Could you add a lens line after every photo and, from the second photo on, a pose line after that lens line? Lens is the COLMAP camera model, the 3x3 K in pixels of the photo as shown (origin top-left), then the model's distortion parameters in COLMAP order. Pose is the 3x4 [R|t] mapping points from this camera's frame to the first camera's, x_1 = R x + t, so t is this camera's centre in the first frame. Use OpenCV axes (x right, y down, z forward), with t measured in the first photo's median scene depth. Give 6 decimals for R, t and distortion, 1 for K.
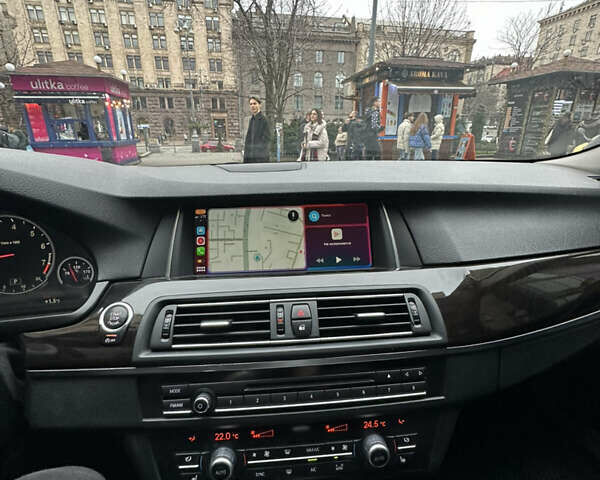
lens RADIAL K [[315.5, 0, 300.0], [0, 315.5, 240.0], [0, 0, 1]] dist [-0.001035, -0.000694]
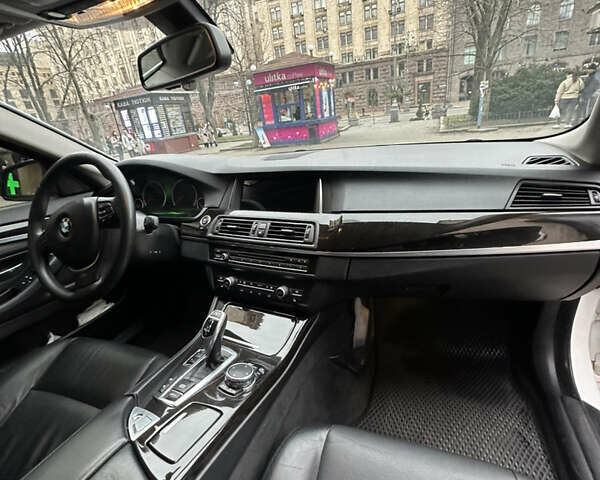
lens RADIAL K [[315.5, 0, 300.0], [0, 315.5, 240.0], [0, 0, 1]] dist [-0.001035, -0.000694]
pose [[0.829961, 0.120582, -0.544633, 1.435073], [-0.071691, 0.991317, 0.110228, 0.059145], [0.553195, -0.052440, 0.831399, -0.706159]]
